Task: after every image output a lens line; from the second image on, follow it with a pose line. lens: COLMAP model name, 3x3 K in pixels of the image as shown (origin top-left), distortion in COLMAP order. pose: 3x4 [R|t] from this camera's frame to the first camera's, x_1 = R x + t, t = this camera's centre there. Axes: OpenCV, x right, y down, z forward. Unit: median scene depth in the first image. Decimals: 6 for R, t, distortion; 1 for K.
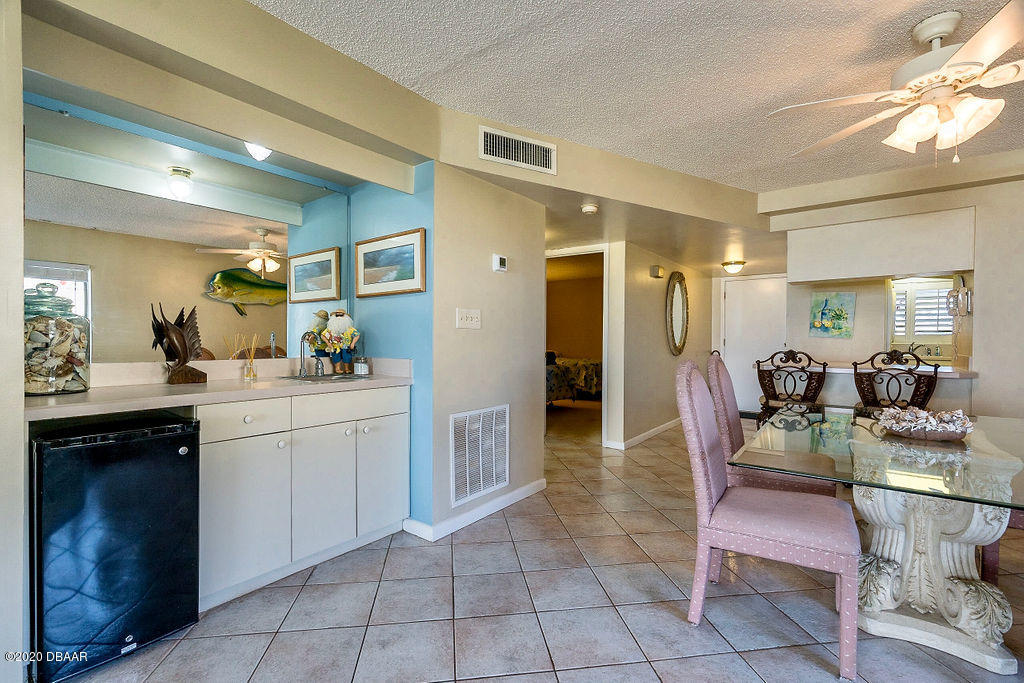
lens RADIAL K [[461.1, 0, 509.7], [0, 461.1, 343.1], [0, 0, 1]] dist [-0.001841, 0.000539]
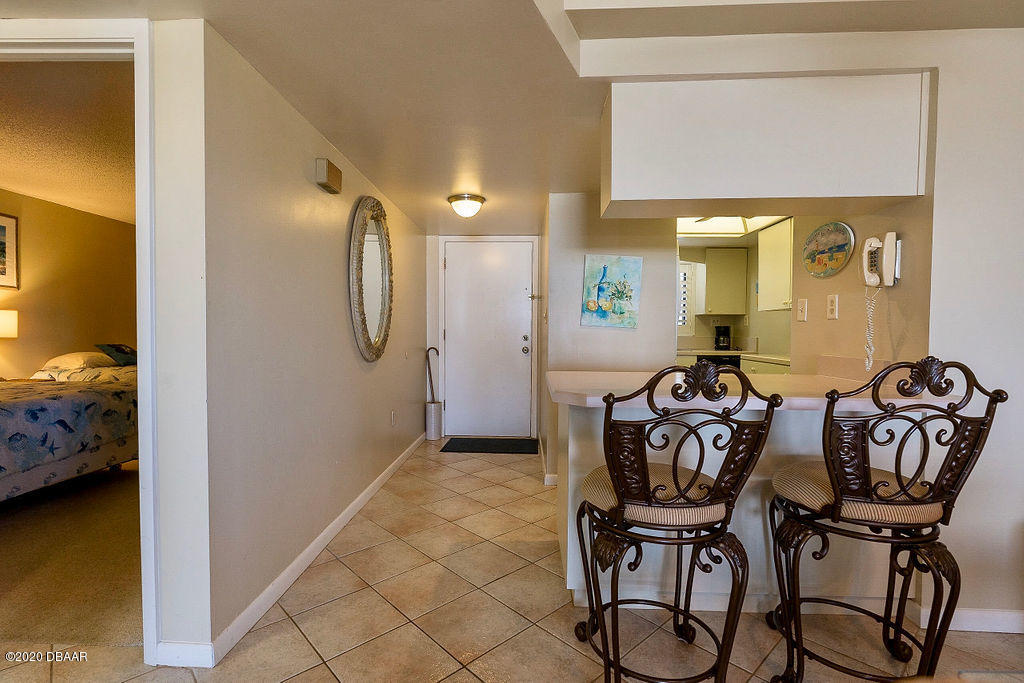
lens RADIAL K [[481.5, 0, 512.0], [0, 481.5, 341.5], [0, 0, 1]] dist [-0.001272, -0.000048]
pose [[0.813180, -0.013561, 0.581855, 0.301373], [0.005306, 0.999860, 0.015887, -0.005383], [-0.581989, -0.009832, 0.813137, 0.803436]]
